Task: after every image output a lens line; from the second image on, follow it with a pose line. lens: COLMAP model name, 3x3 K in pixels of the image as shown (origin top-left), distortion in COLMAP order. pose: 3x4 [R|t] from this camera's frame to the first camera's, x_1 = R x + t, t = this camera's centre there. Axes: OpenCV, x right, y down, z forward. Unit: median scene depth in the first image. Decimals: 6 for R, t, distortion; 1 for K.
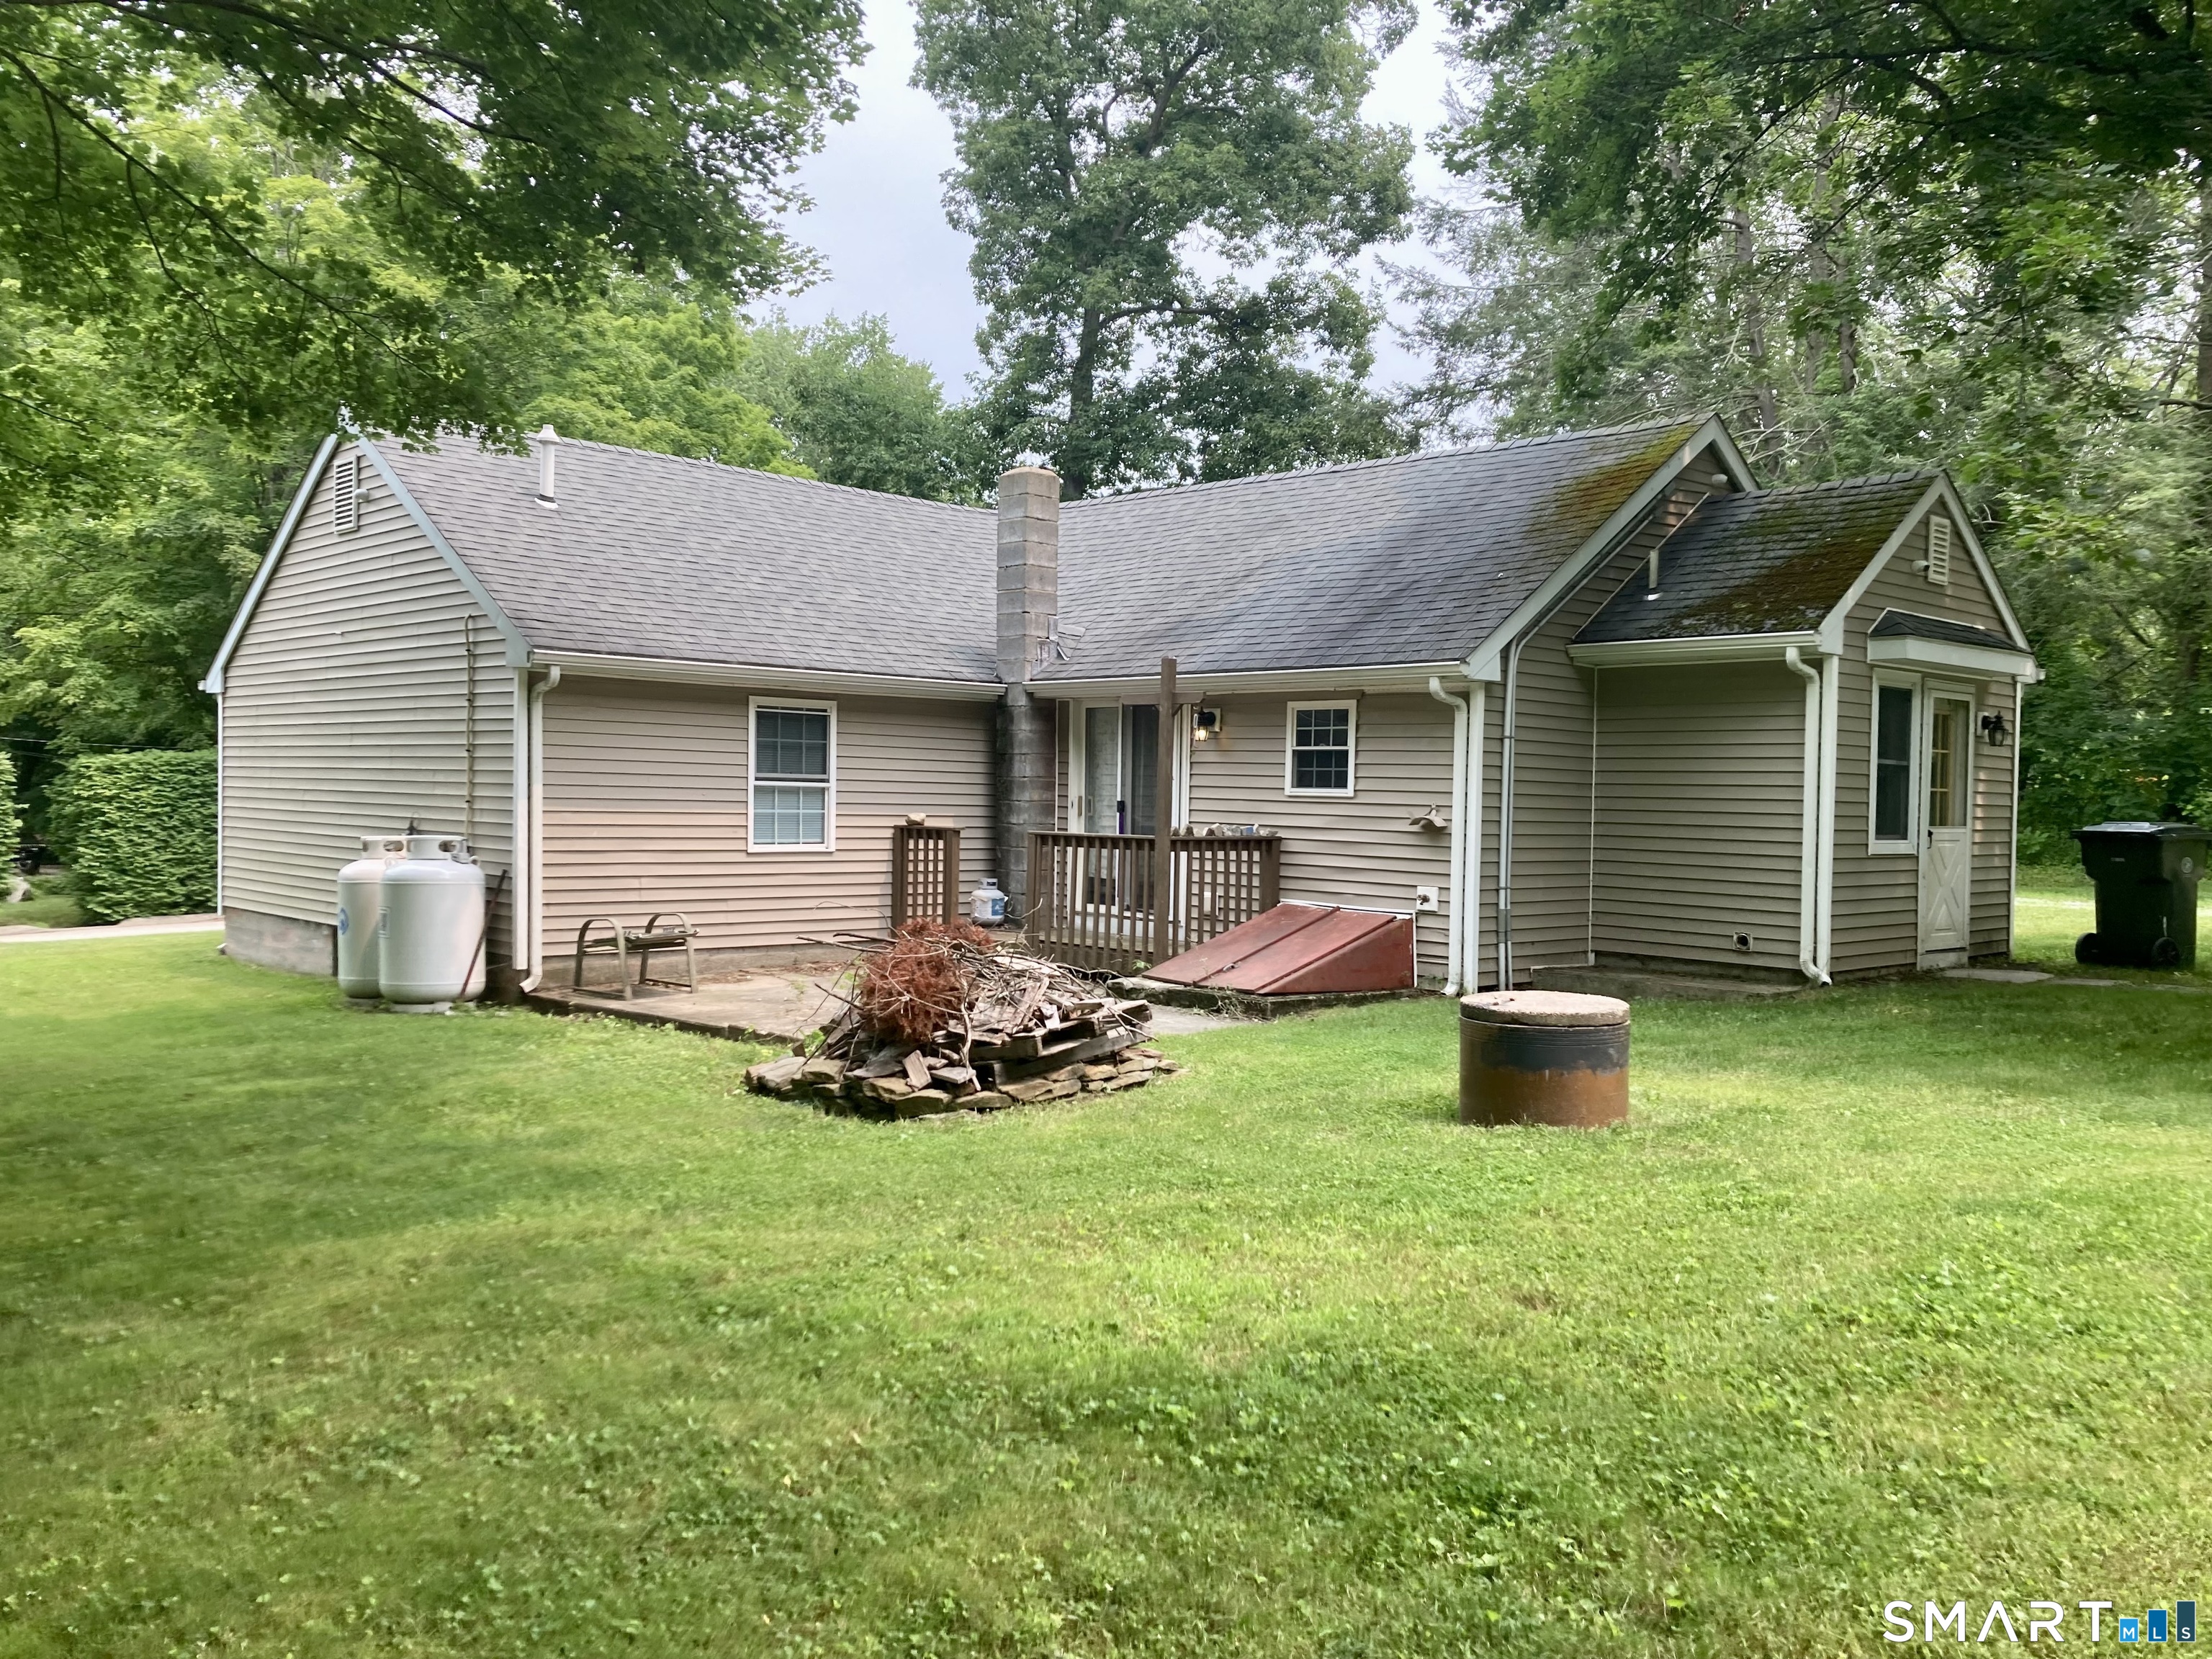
lens RADIAL K [[1787.5, 0, 1103.9], [0, 1787.5, 831.7], [0, 0, 1]] dist [0.034674, -0.021780]
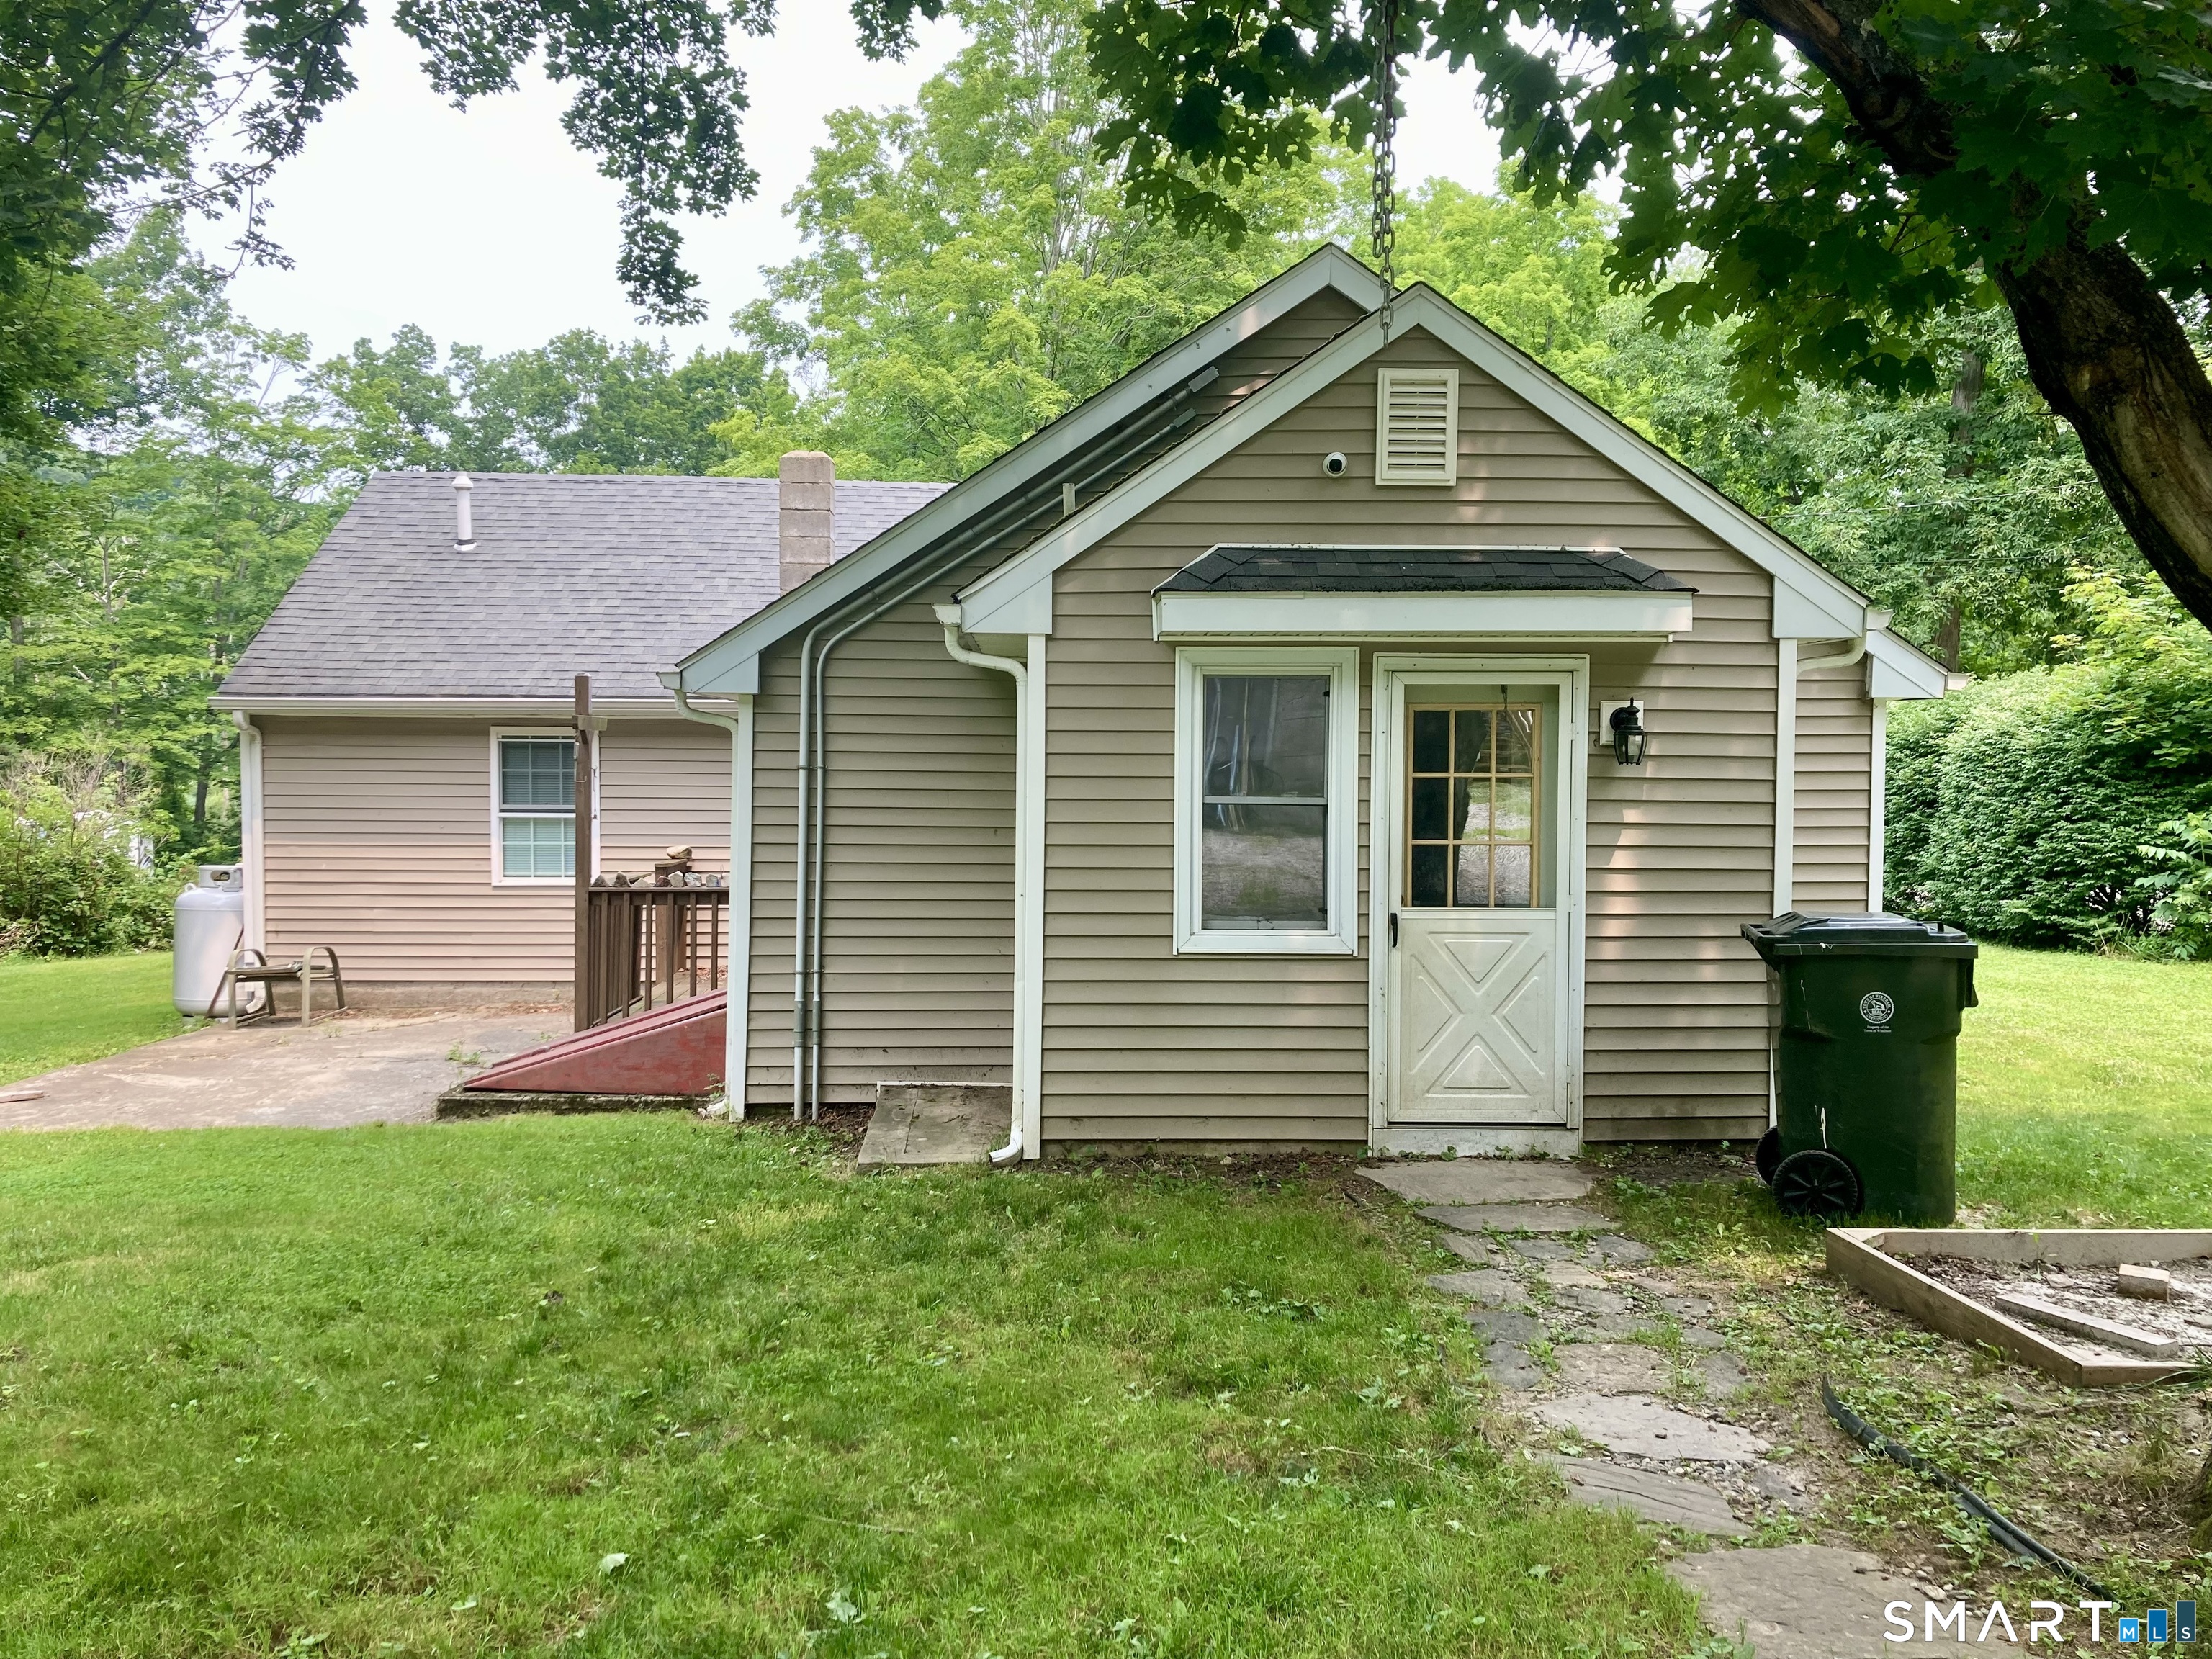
lens RADIAL K [[1787.5, 0, 1105.3], [0, 1787.5, 826.4], [0, 0, 1]] dist [0.034674, -0.021780]
pose [[0.754028, 0.009461, -0.656774, 0.723473], [-0.002384, 0.999929, 0.011667, -0.033886], [0.656838, -0.007232, 0.753997, 0.483999]]
